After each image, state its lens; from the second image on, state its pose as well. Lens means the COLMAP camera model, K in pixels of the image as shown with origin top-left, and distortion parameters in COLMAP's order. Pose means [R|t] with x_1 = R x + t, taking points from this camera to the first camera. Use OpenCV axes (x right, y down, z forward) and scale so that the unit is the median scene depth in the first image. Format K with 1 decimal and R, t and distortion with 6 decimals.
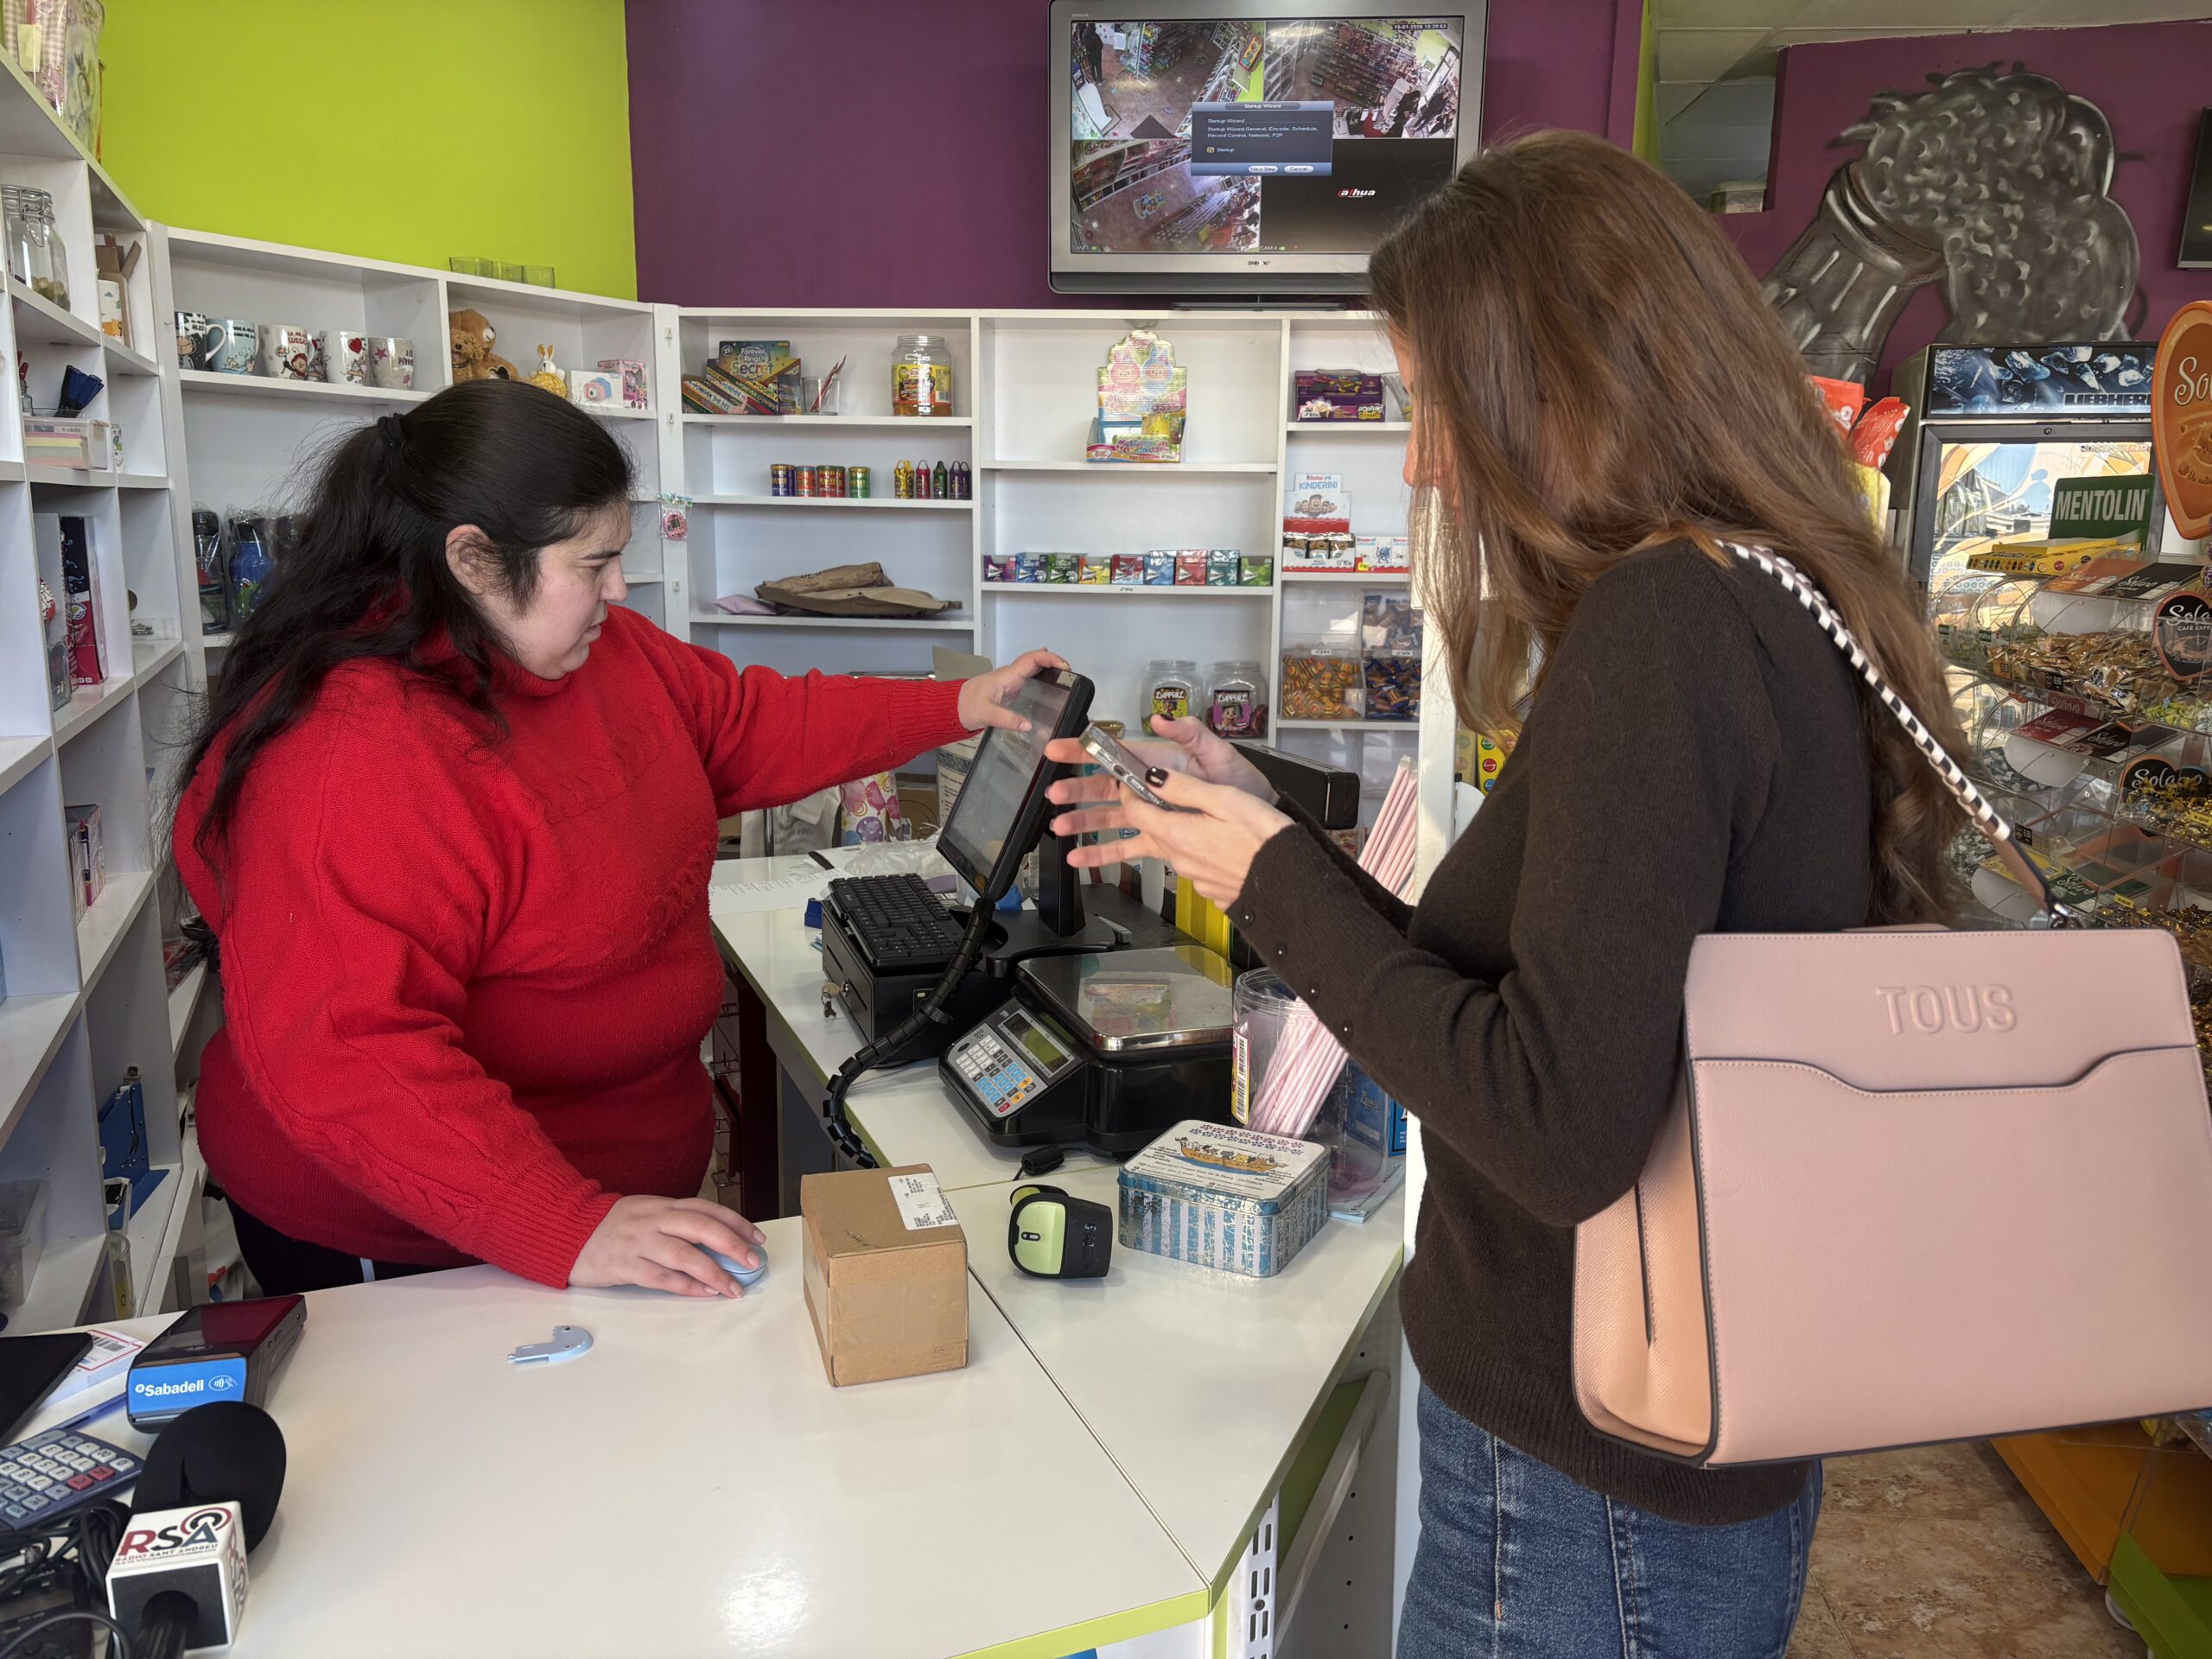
lens RADIAL K [[1692.9, 0, 1104.6], [0, 1692.9, 822.6], [0, 0, 1]] dist [0.064575, -0.054553]
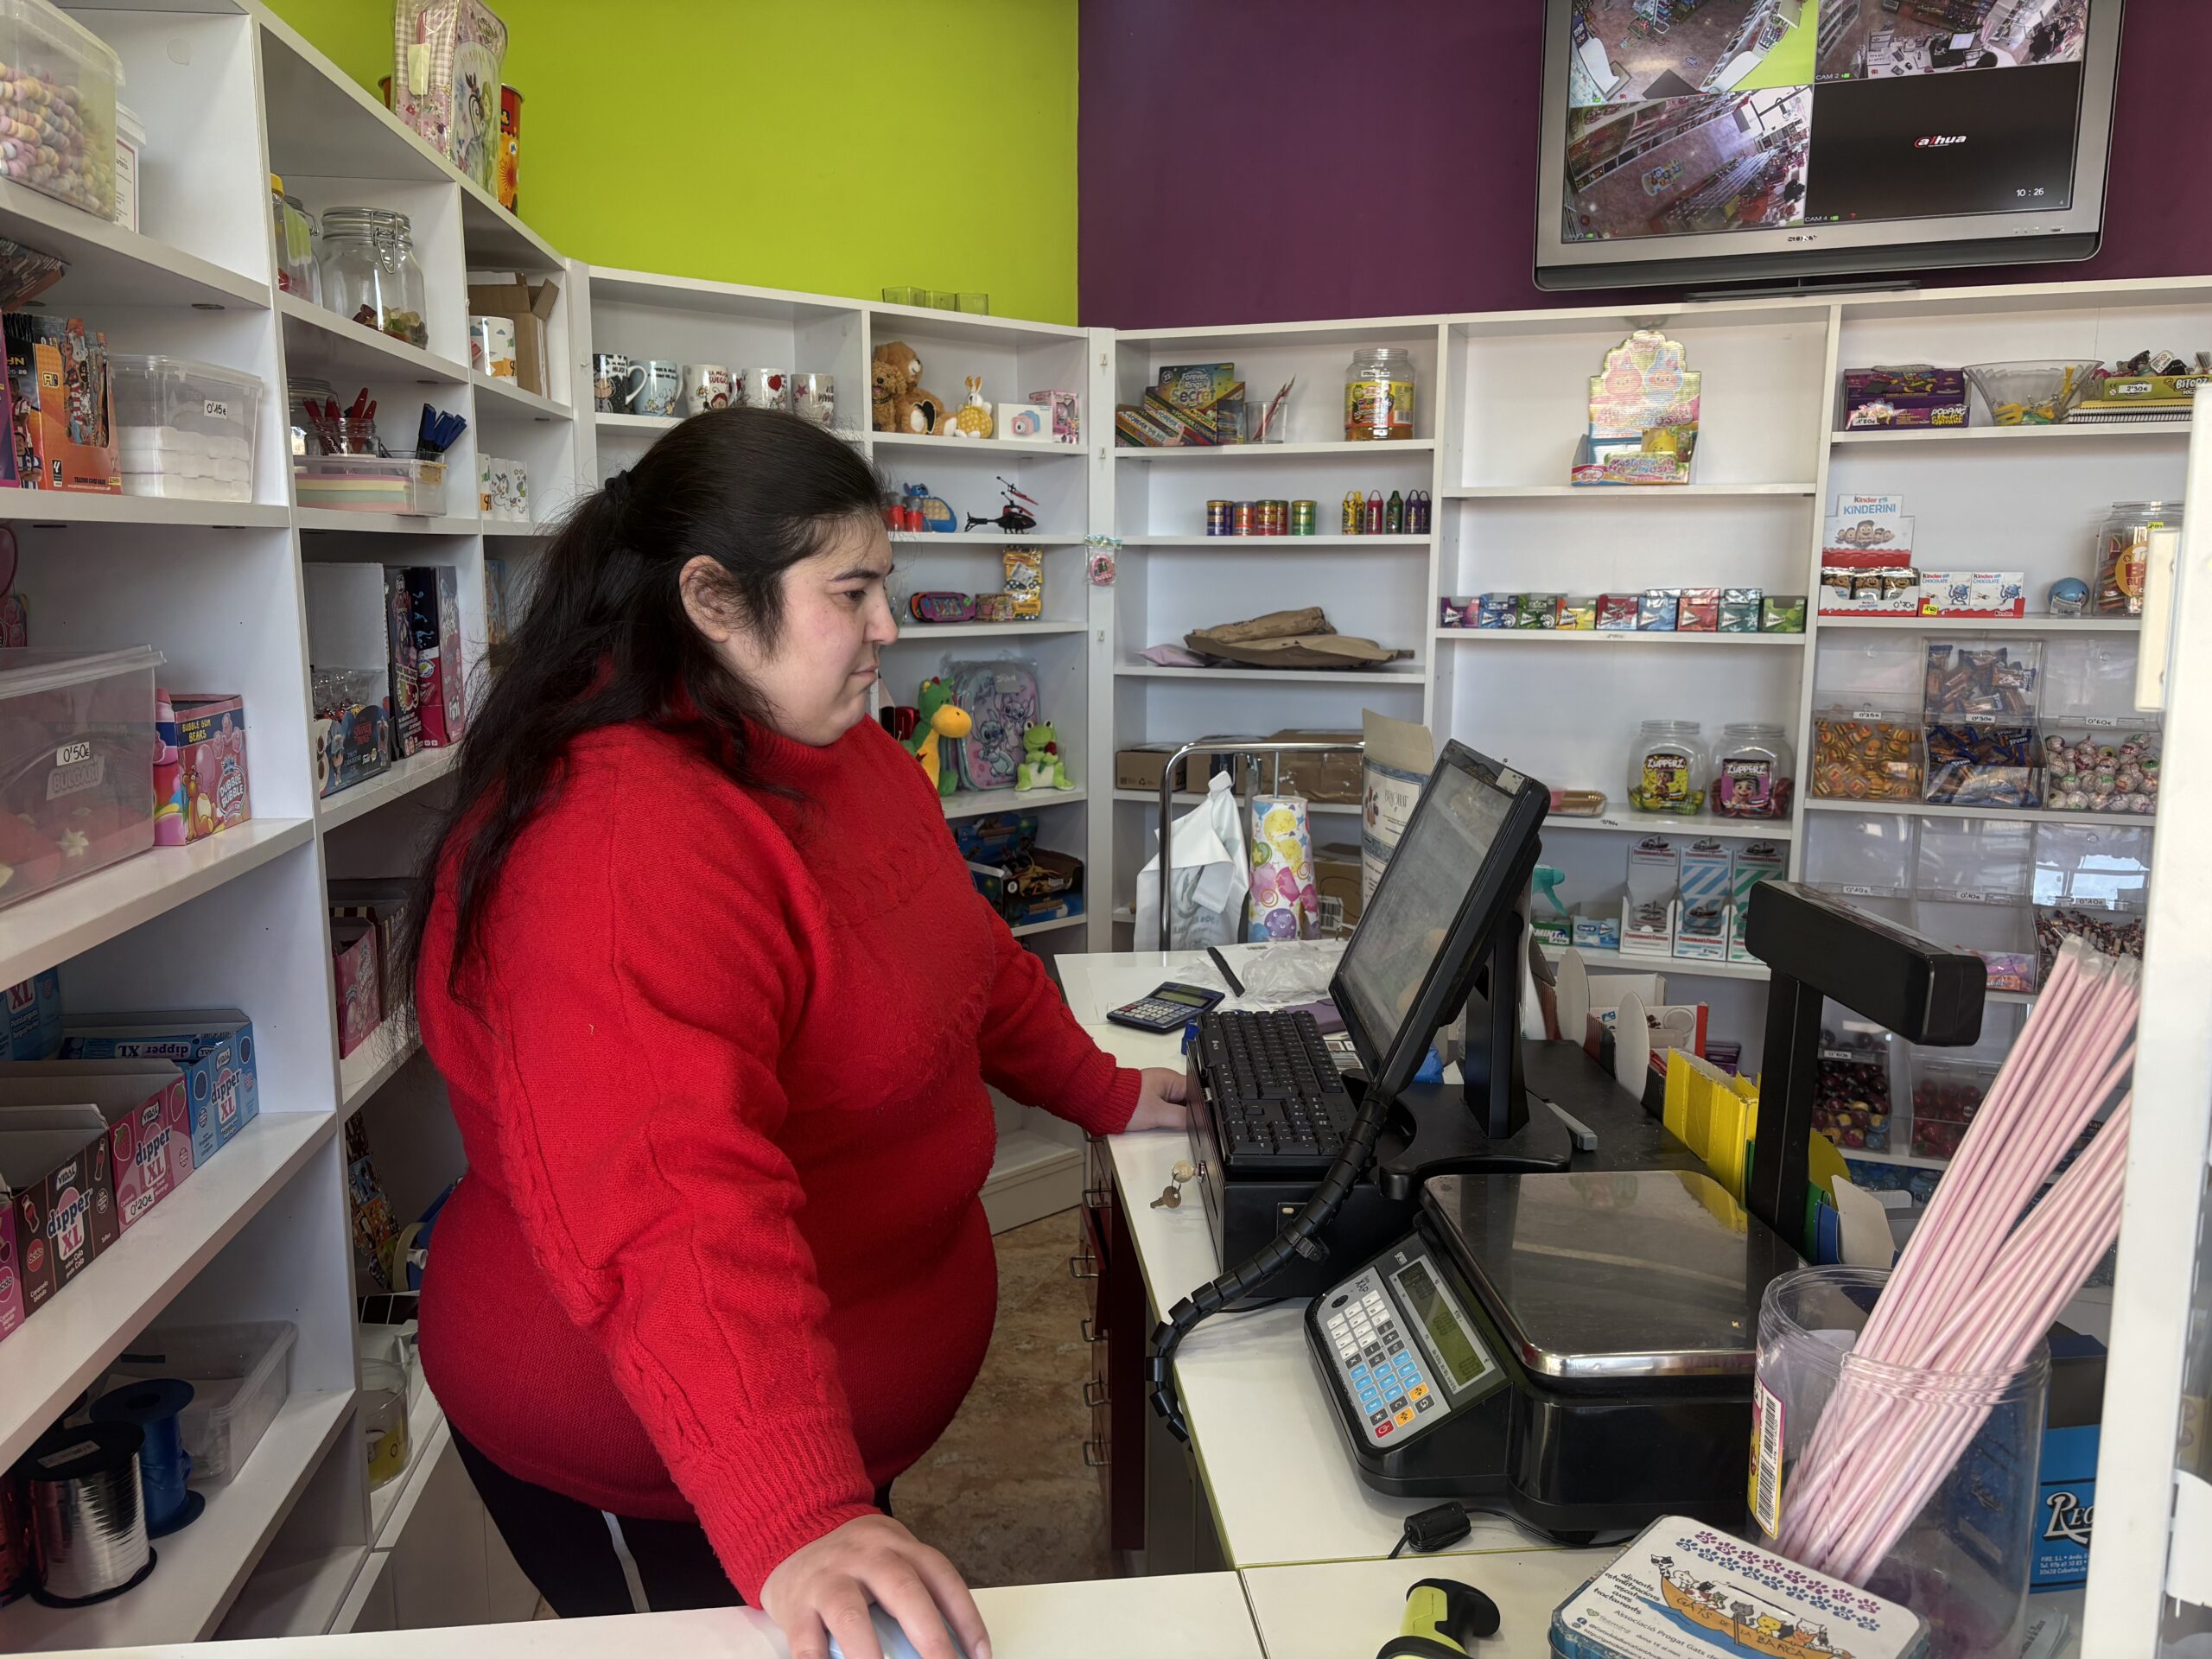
lens RADIAL K [[1692.9, 0, 1104.6], [0, 1692.9, 822.6], [0, 0, 1]] dist [0.064575, -0.054553]
pose [[0.960990, 0.033790, -0.274512, 0.004867], [-0.039775, 0.999076, -0.016261, -0.023397], [0.273709, 0.026546, 0.961446, 0.129185]]
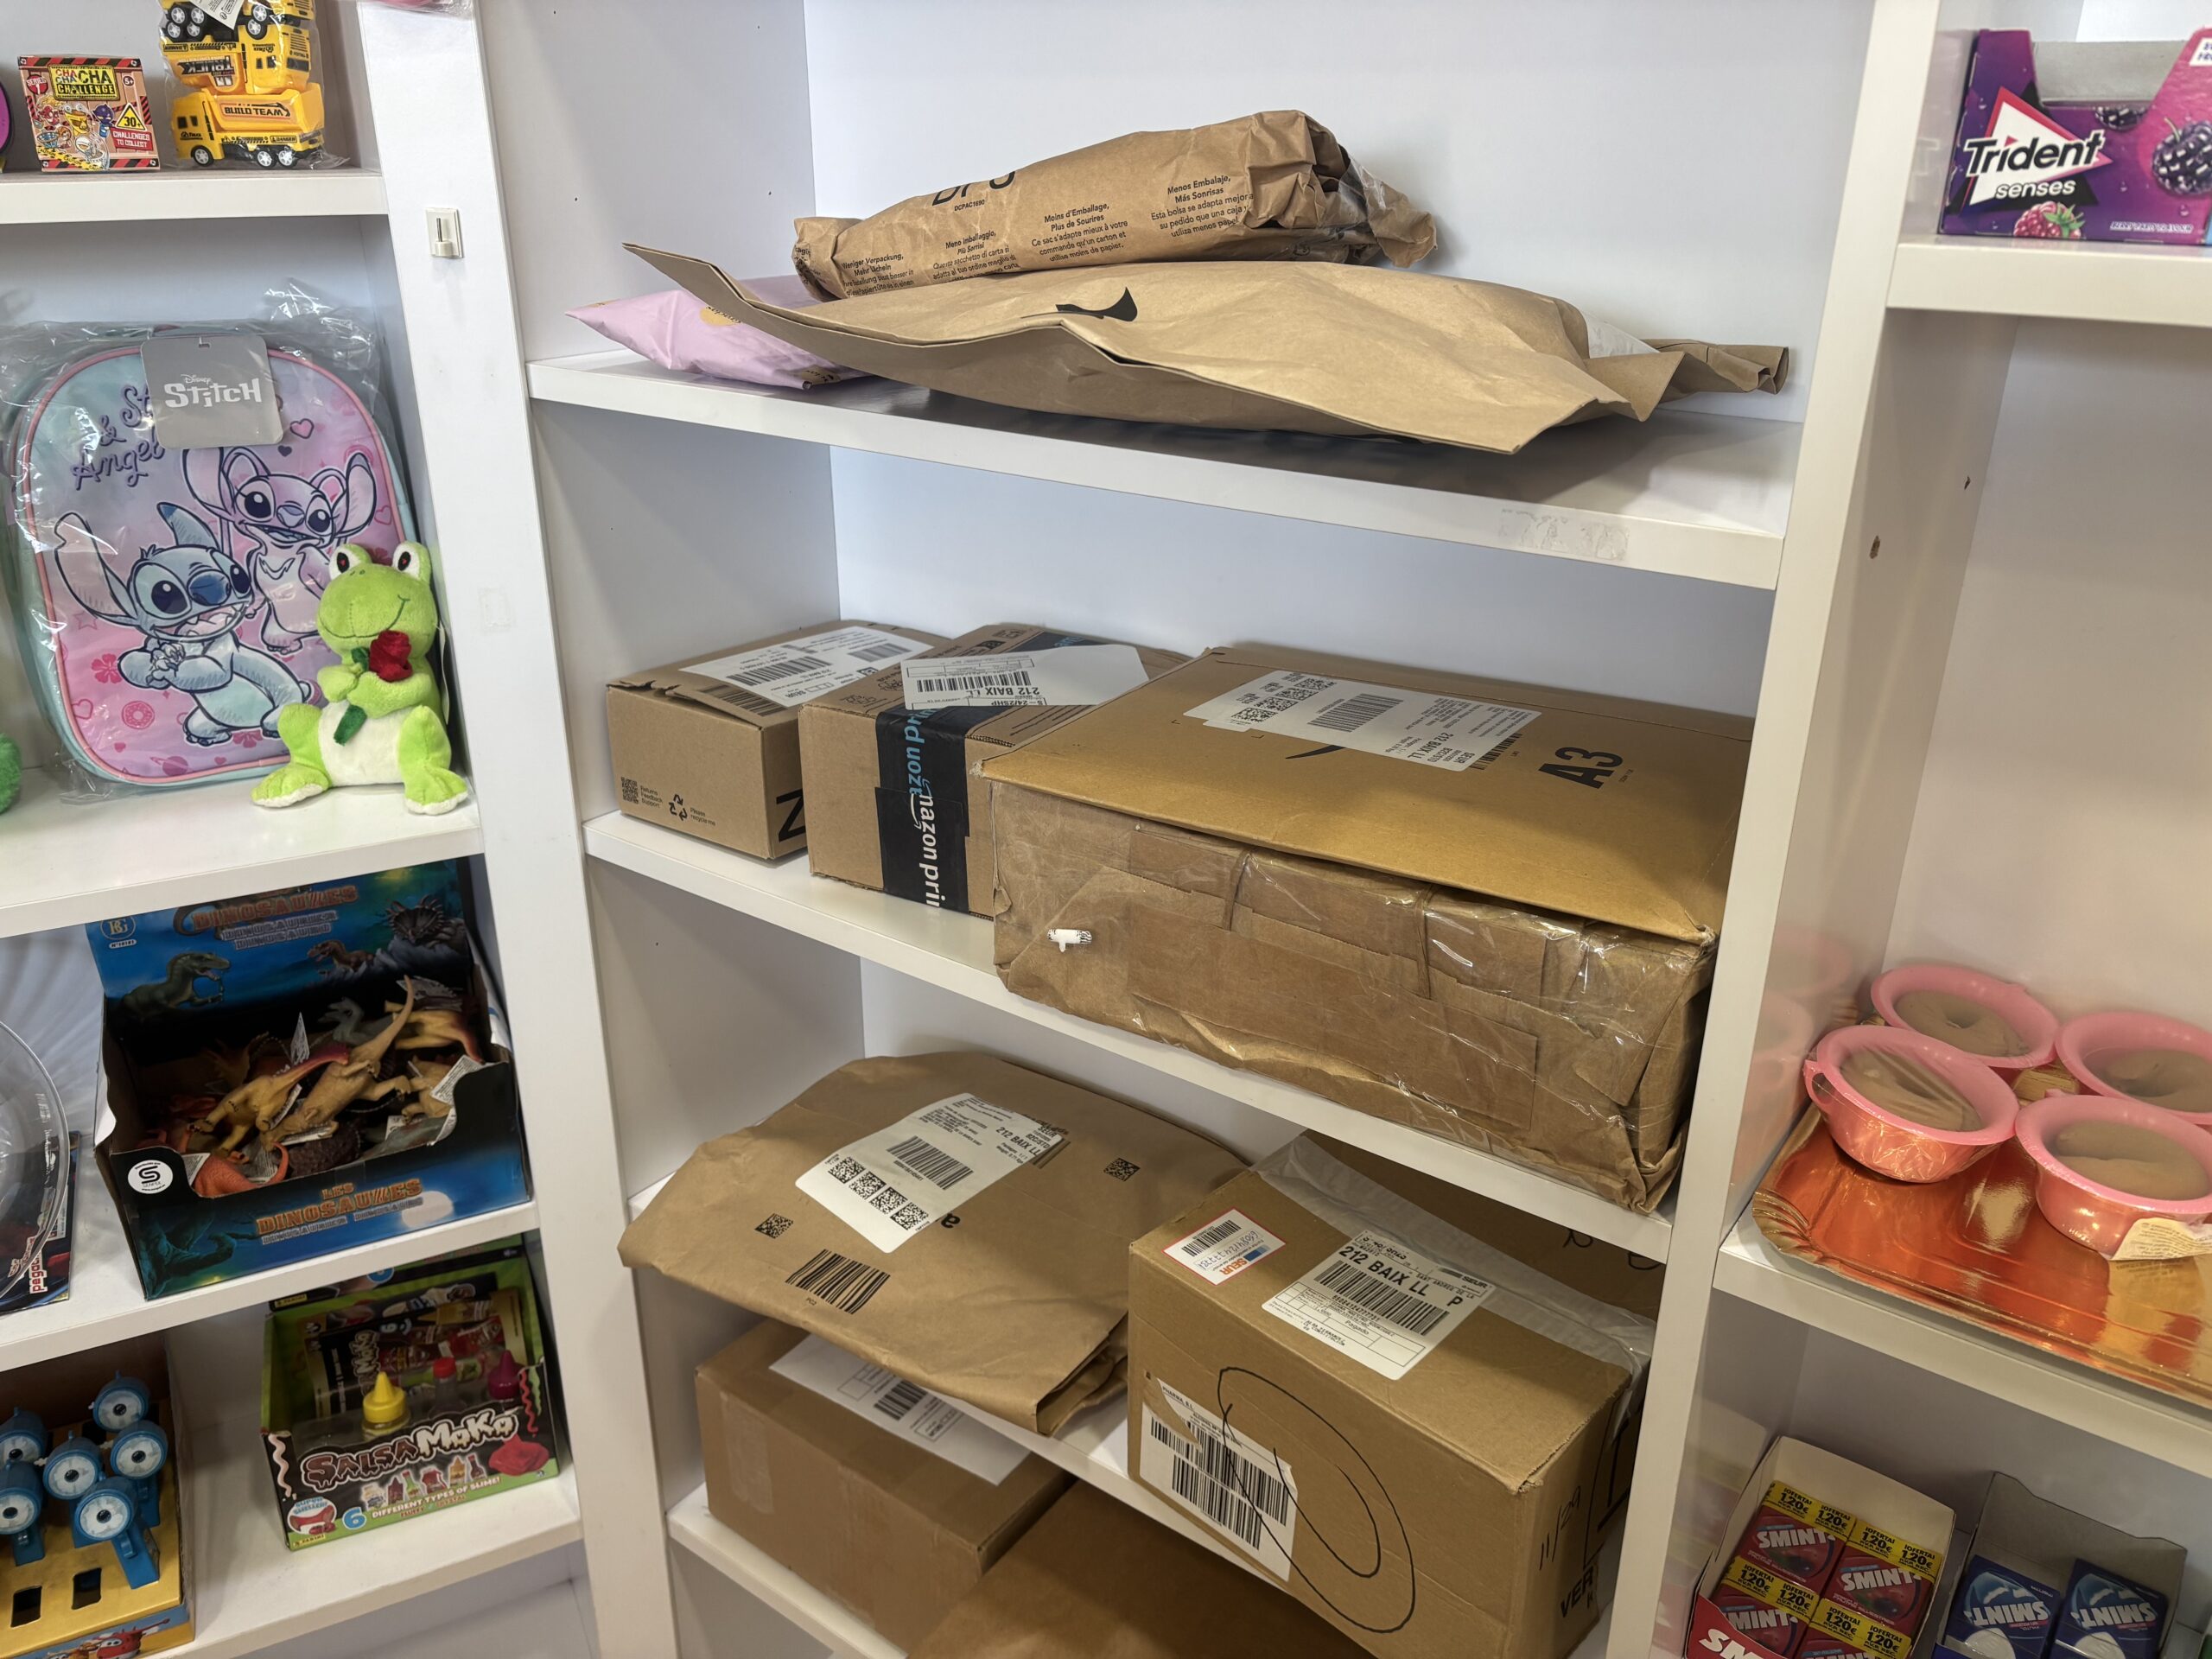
lens RADIAL K [[1692.9, 0, 1104.6], [0, 1692.9, 822.6], [0, 0, 1]] dist [0.064575, -0.054553]
pose [[0.850696, 0.192509, -0.489139, -0.051272], [-0.085071, 0.968680, 0.233287, -0.124029], [0.518729, -0.156844, 0.840429, 0.844052]]
